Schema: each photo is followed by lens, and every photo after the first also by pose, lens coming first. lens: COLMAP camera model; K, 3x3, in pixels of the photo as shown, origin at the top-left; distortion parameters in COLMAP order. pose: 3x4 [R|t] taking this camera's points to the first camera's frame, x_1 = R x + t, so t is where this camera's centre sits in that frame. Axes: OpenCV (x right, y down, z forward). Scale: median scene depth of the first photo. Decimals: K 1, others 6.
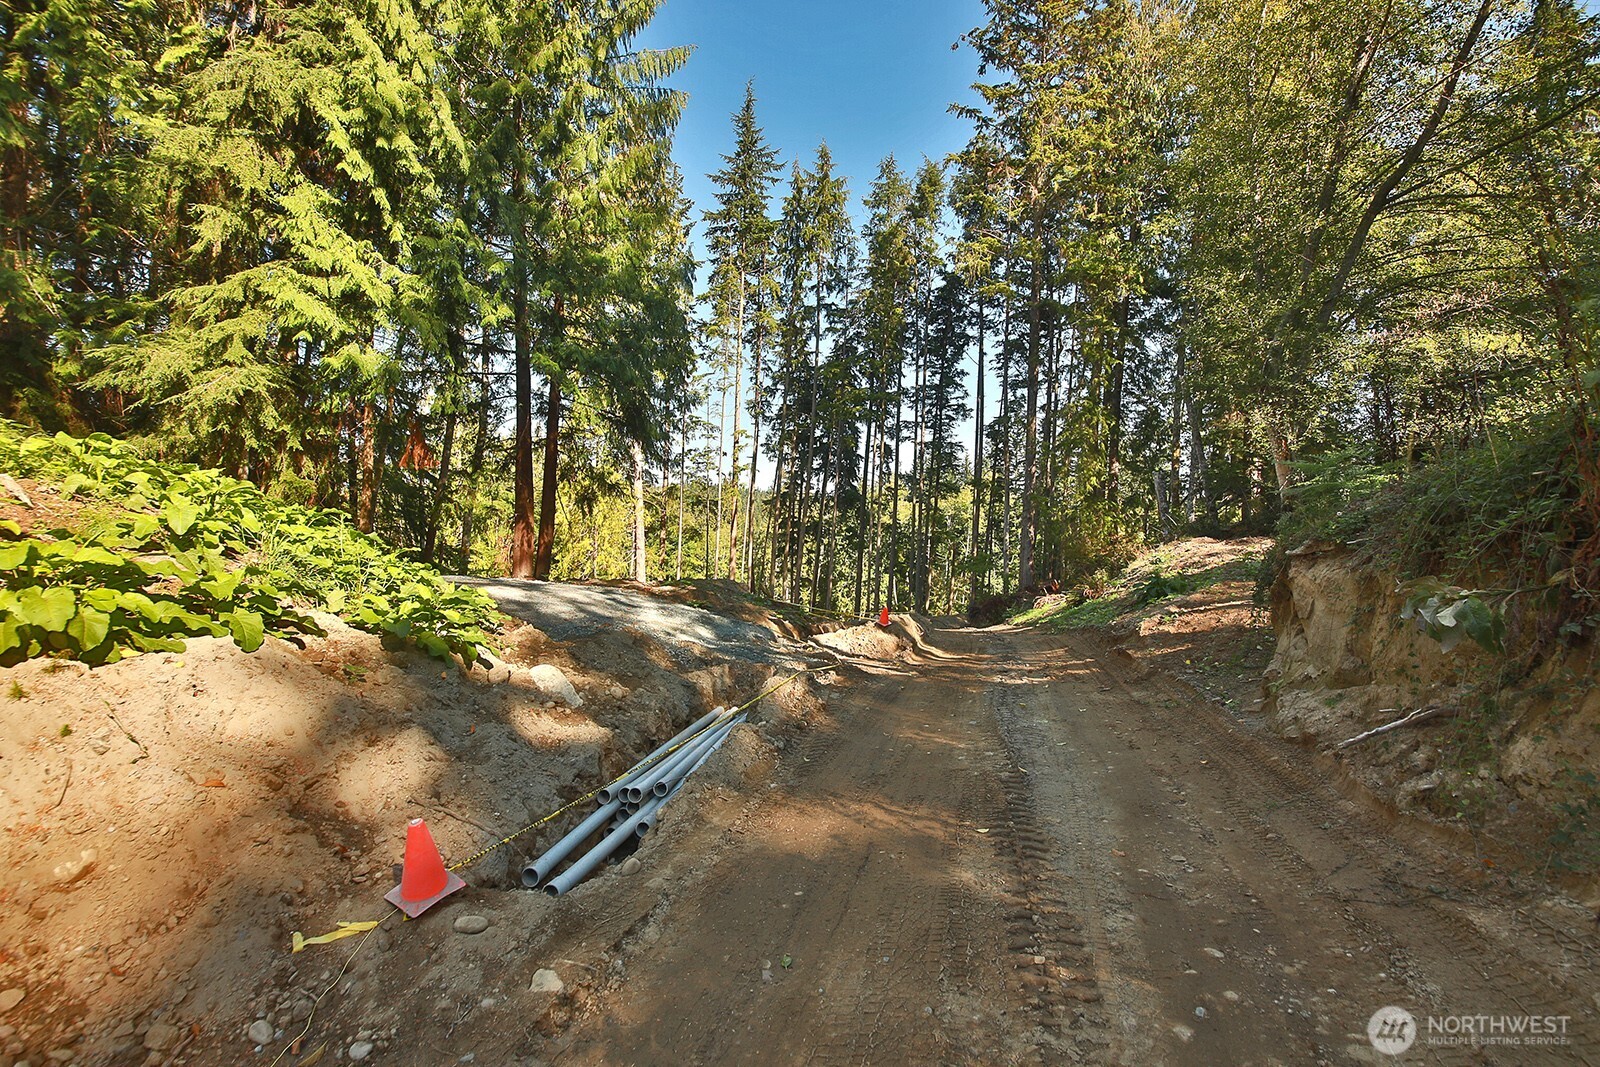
lens RADIAL K [[596.1, 0, 800.0], [0, 596.1, 533.5], [0, 0, 1]] dist [0.000143, 0.000004]
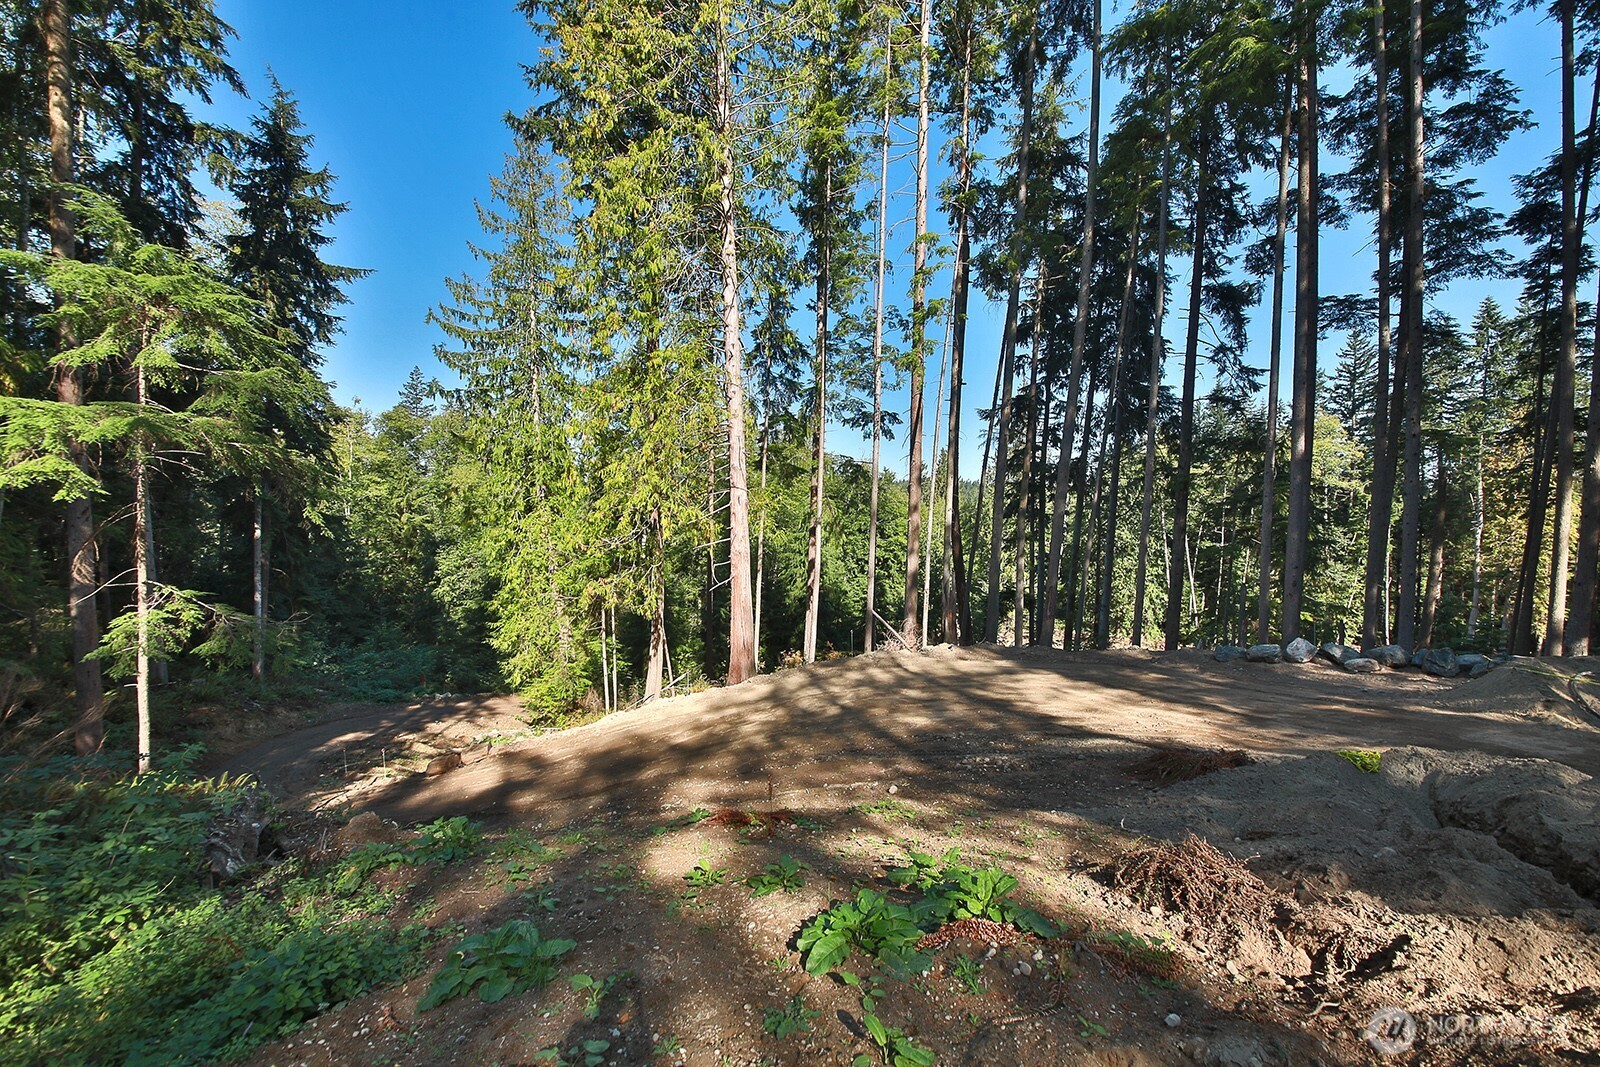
lens RADIAL K [[541.9, 0, 800.0], [0, 541.9, 533.5], [0, 0, 1]] dist [-0.026987, -0.000111]
pose [[0.926379, -0.004389, -0.376568, -0.032568], [0.011449, 0.999798, 0.016513, 0.056074], [0.376419, -0.019609, 0.926242, 0.542416]]
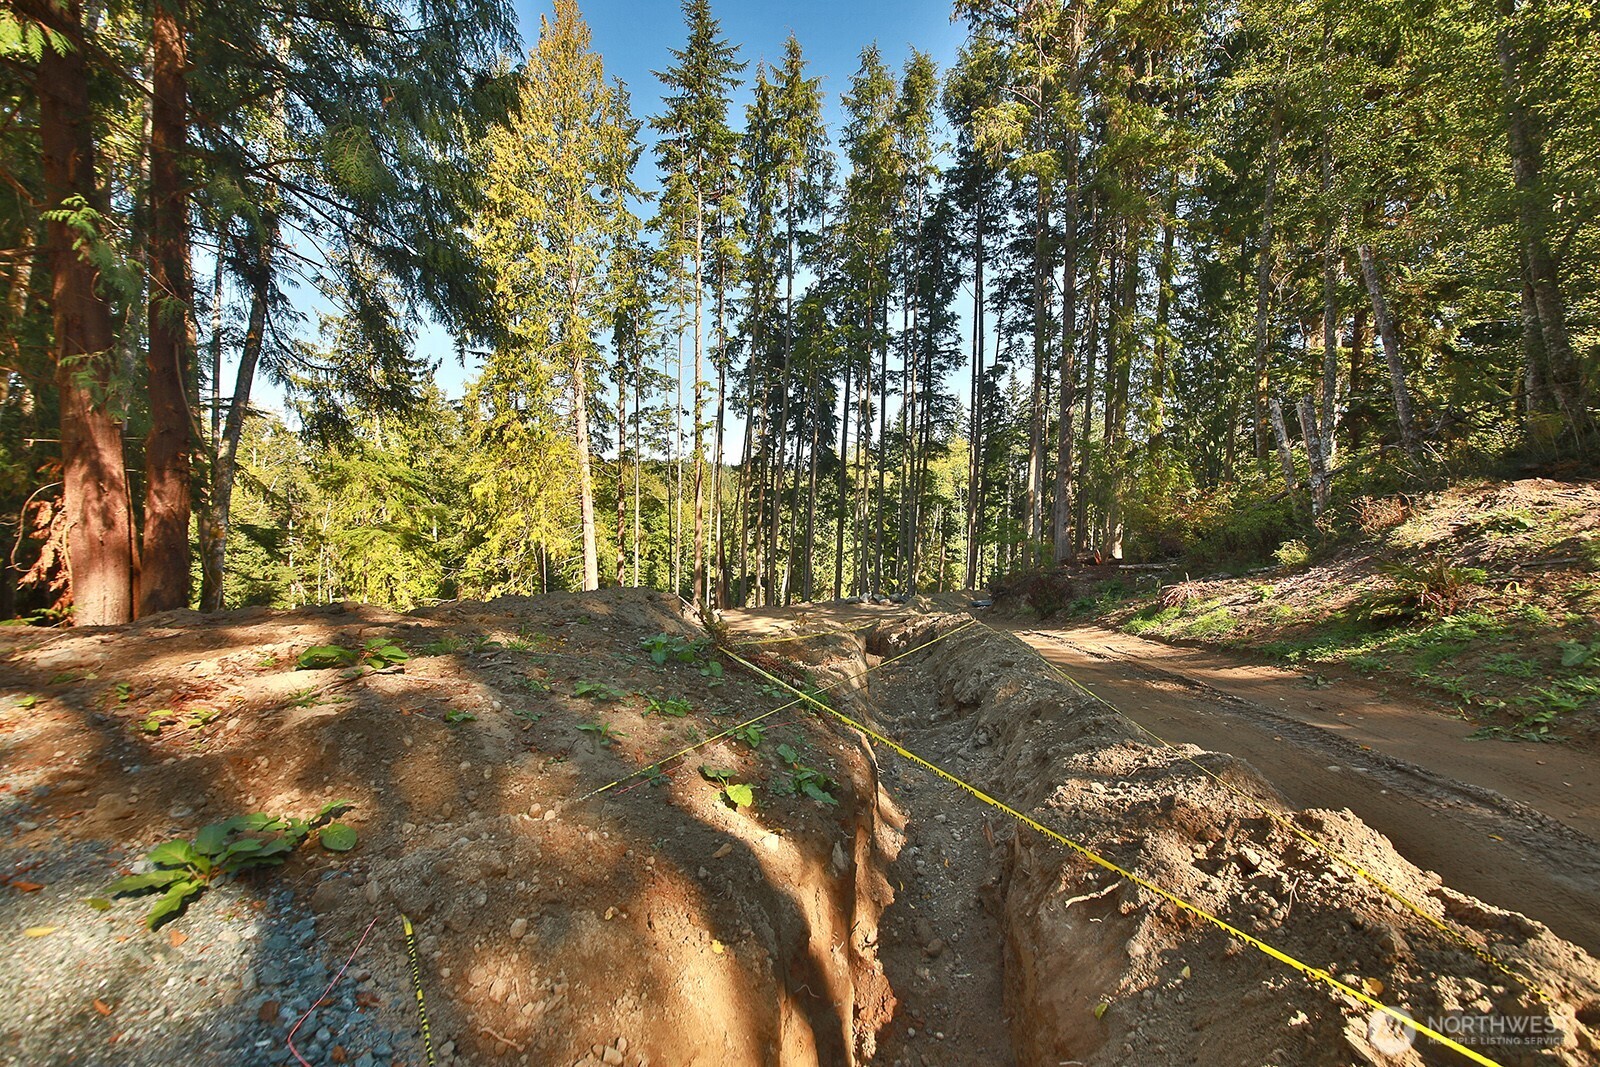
lens RADIAL K [[557.6, 0, 800.0], [0, 557.6, 533.5], [0, 0, 1]] dist [-0.025941, -0.000046]
pose [[0.998513, -0.024404, 0.048754, -0.003664], [0.021947, 0.998493, 0.050306, 0.007180], [-0.049908, -0.049161, 0.997543, 0.177489]]
